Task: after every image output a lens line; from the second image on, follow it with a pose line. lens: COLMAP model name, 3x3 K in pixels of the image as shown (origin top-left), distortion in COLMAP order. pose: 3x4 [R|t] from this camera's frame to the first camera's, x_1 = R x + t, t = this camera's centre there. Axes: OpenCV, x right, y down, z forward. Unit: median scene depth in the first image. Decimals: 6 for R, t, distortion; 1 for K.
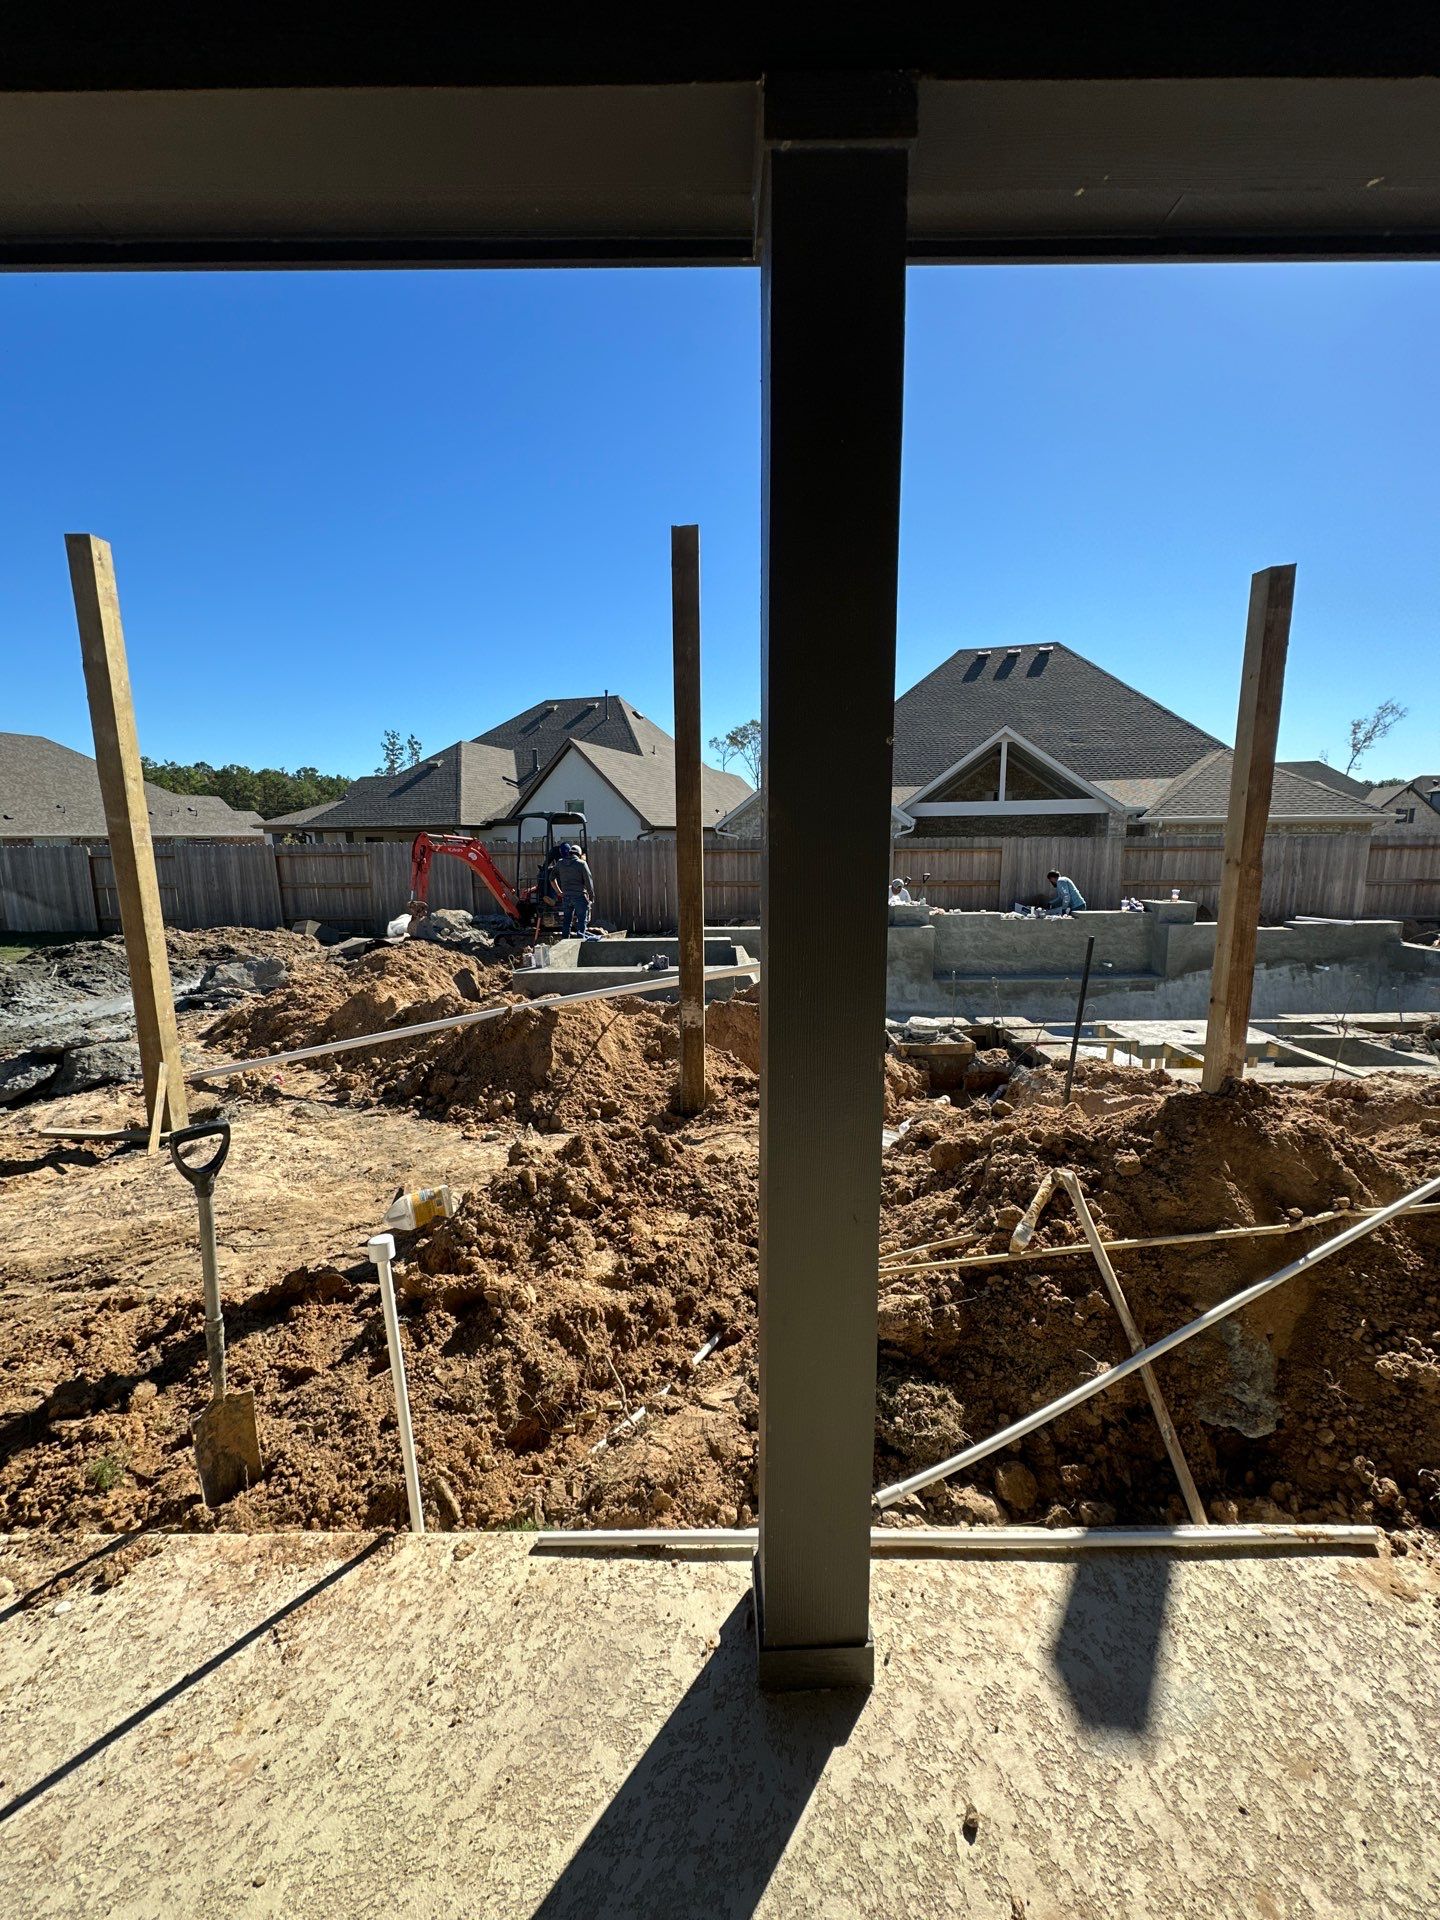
lens RADIAL K [[761.3, 0, 720.0], [0, 761.3, 960.0], [0, 0, 1]] dist [0.002006, -0.000038]
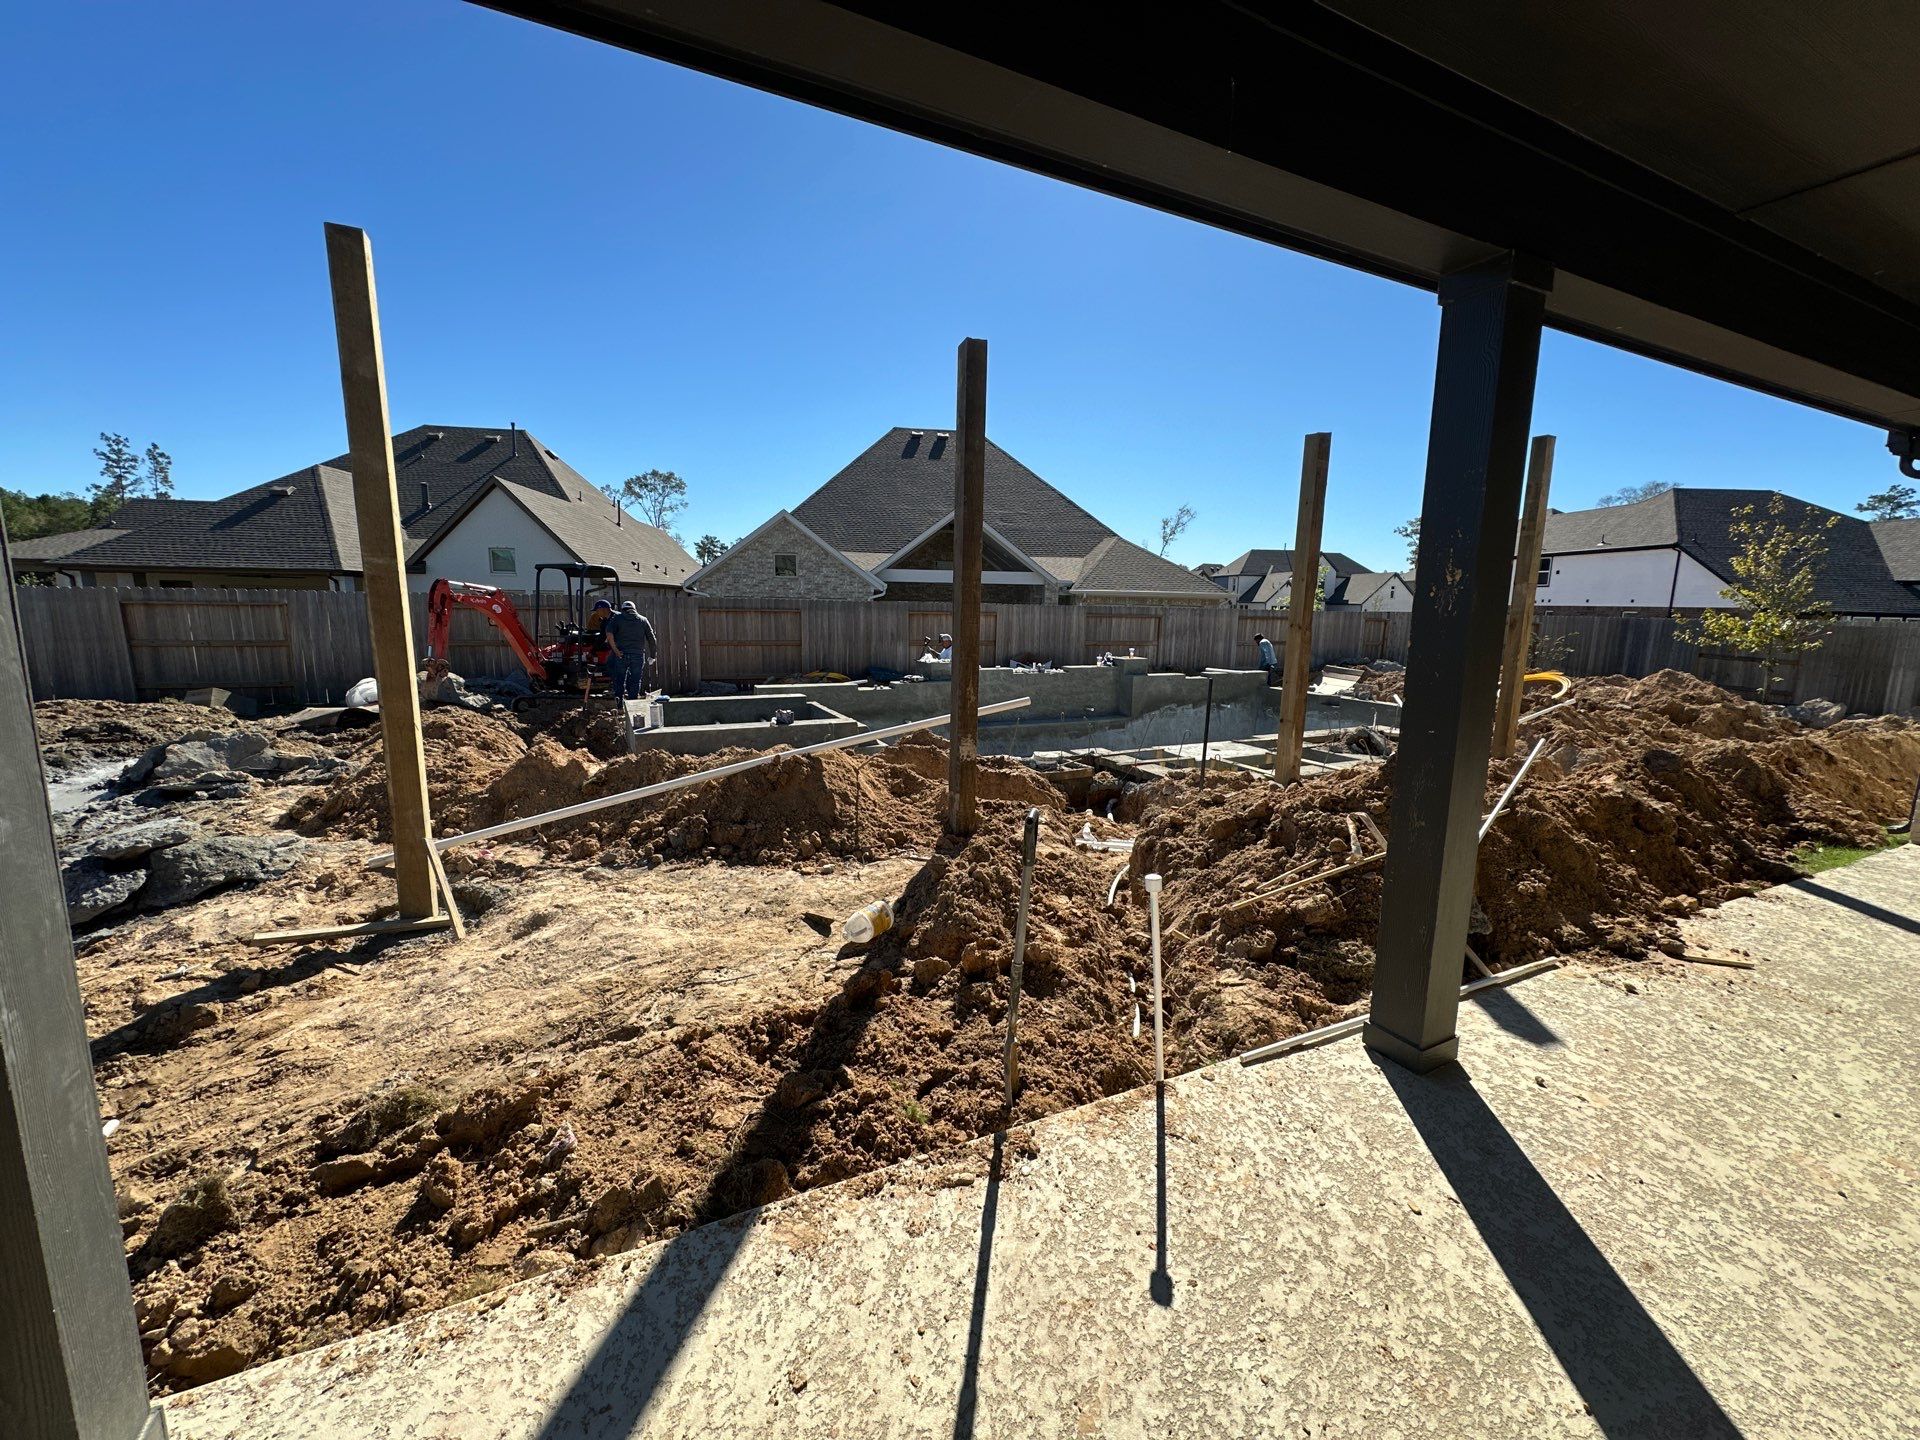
lens RADIAL K [[761.3, 0, 960.0], [0, 761.3, 720.0], [0, 0, 1]] dist [0.002006, -0.000038]
pose [[0.903650, -0.040069, 0.426392, -0.212522], [0.041213, 0.999129, 0.006548, 0.007094], [-0.426283, 0.011656, 0.904515, -0.023297]]
